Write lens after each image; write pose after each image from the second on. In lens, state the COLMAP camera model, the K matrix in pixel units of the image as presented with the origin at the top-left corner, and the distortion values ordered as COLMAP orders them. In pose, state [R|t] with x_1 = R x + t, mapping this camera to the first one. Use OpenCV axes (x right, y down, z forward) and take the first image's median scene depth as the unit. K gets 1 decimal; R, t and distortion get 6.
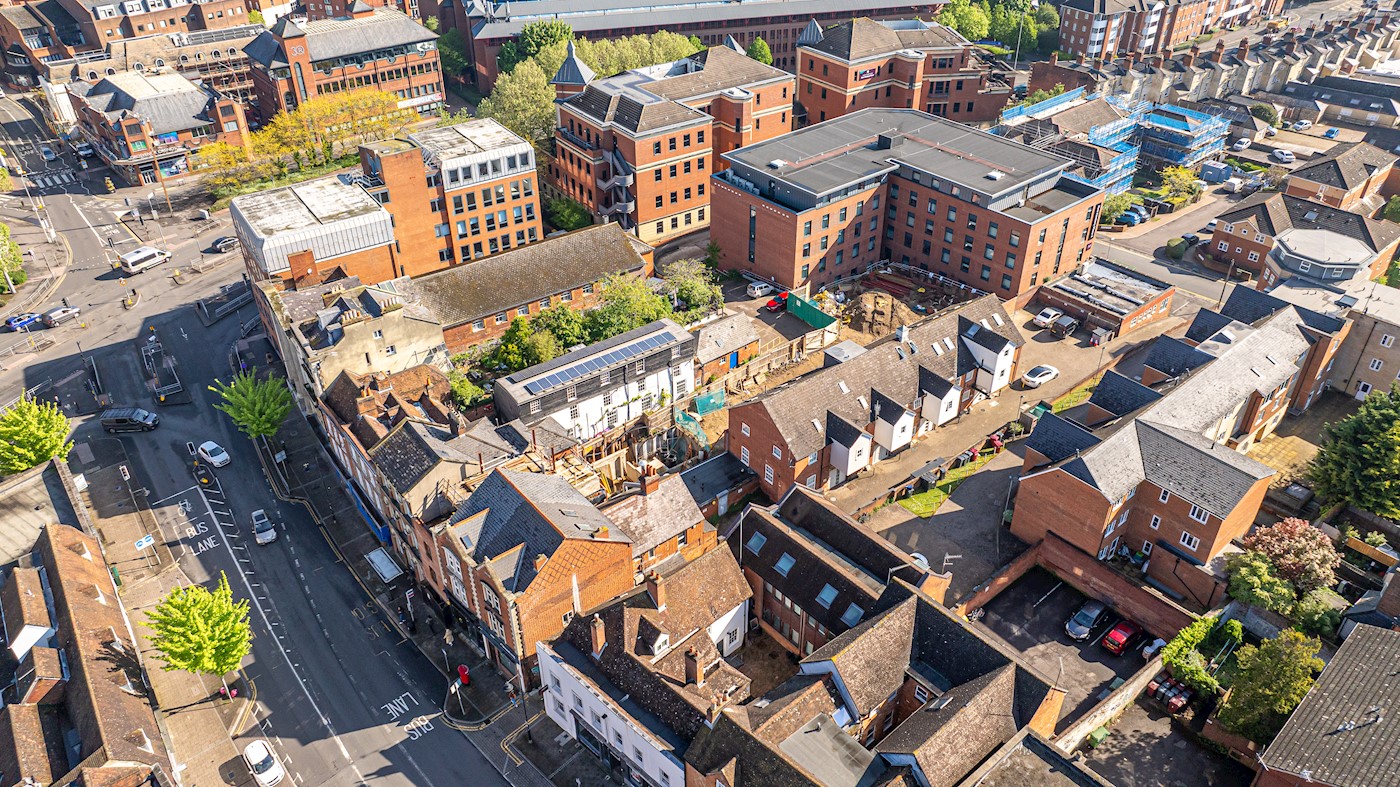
lens RADIAL K [[970.1, 0, 700.0], [0, 970.1, 393.5], [0, 0, 1]] dist [-0.027033, -0.000315]
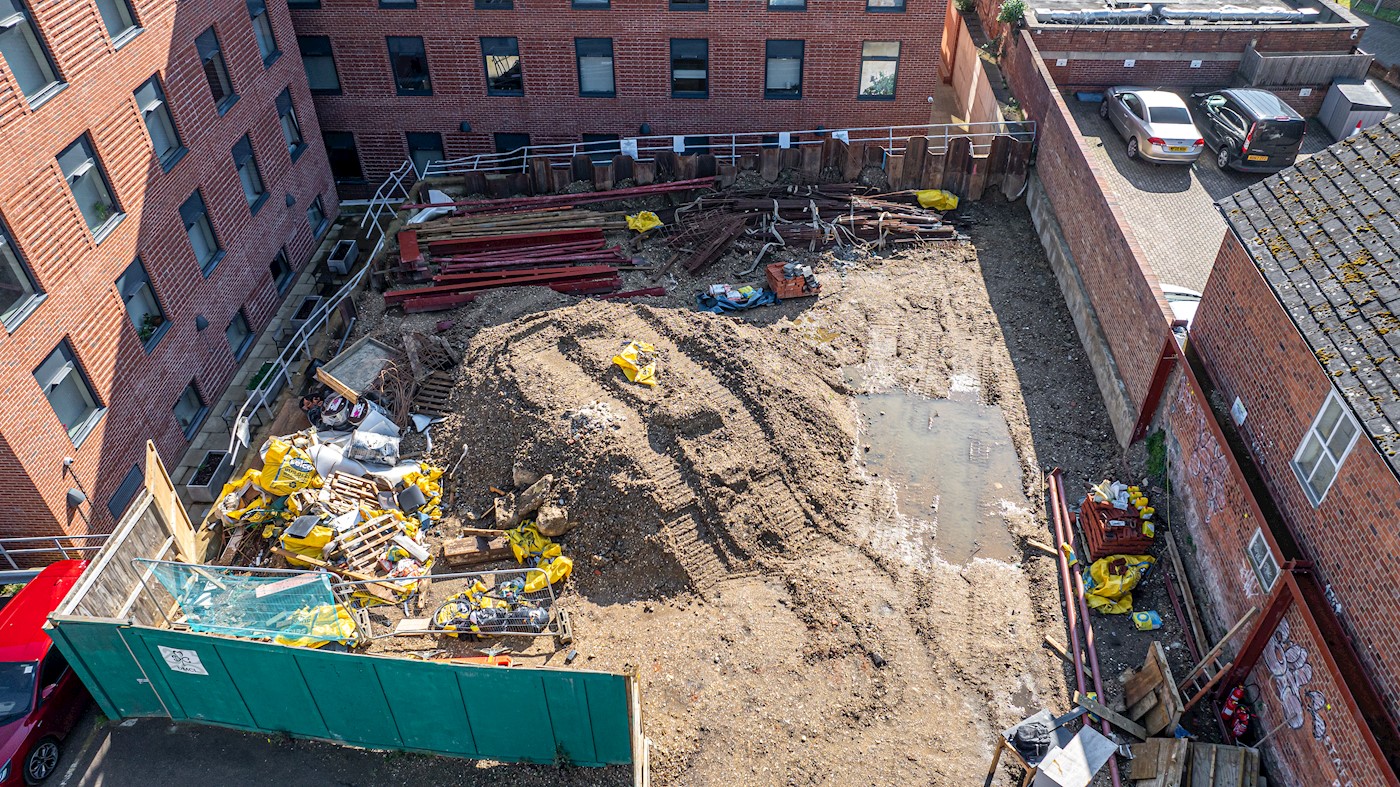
lens RADIAL K [[970.1, 0, 700.0], [0, 970.1, 393.5], [0, 0, 1]] dist [-0.027033, -0.000315]
pose [[0.664284, -0.476448, 0.575956, 0.086508], [0.420235, 0.875274, 0.239370, -0.120701], [-0.618166, 0.083027, 0.781650, 0.819131]]
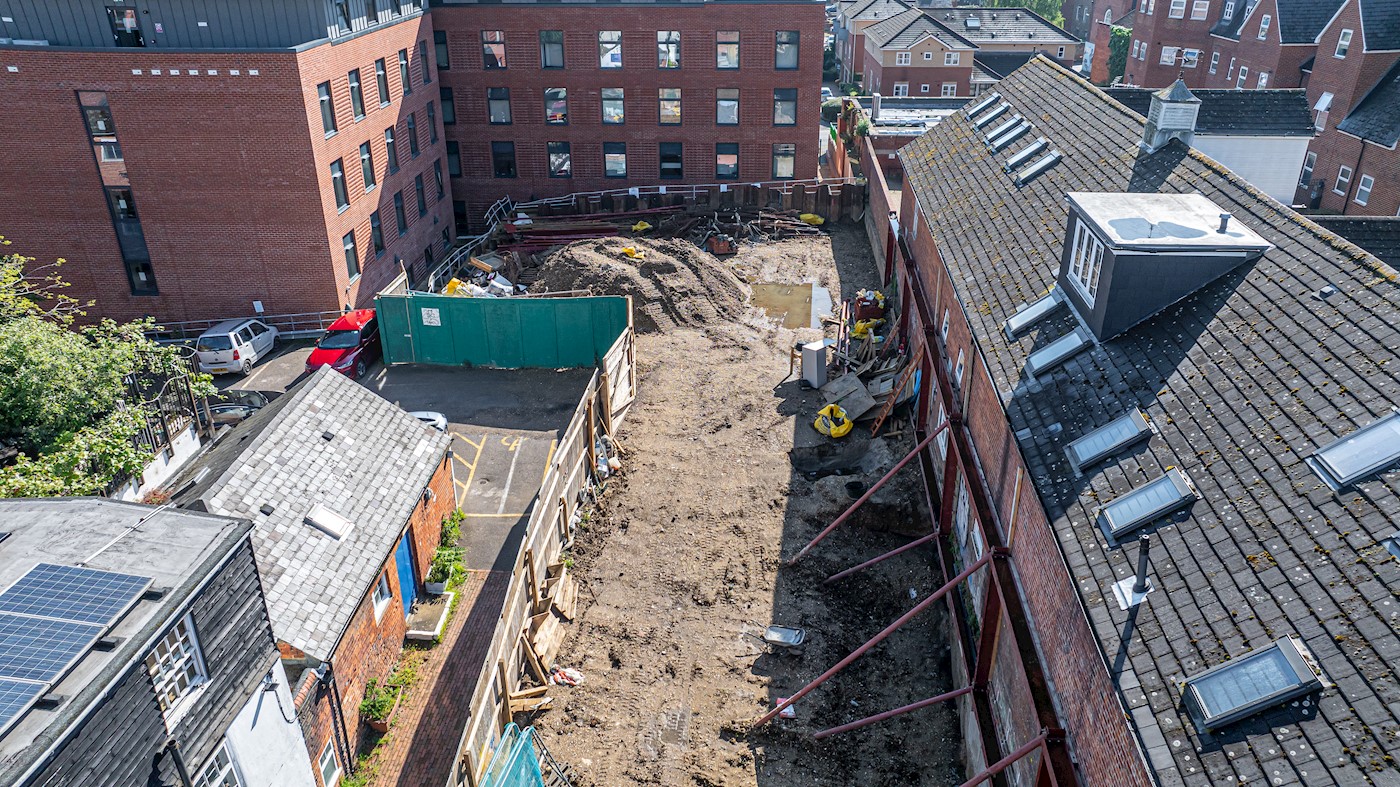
lens RADIAL K [[970.1, 0, 700.0], [0, 970.1, 393.5], [0, 0, 1]] dist [-0.027033, -0.000315]
pose [[0.669425, -0.323321, 0.668830, -0.045248], [0.416148, 0.909008, 0.022908, -0.043174], [-0.615378, 0.262997, 0.743063, 0.708473]]
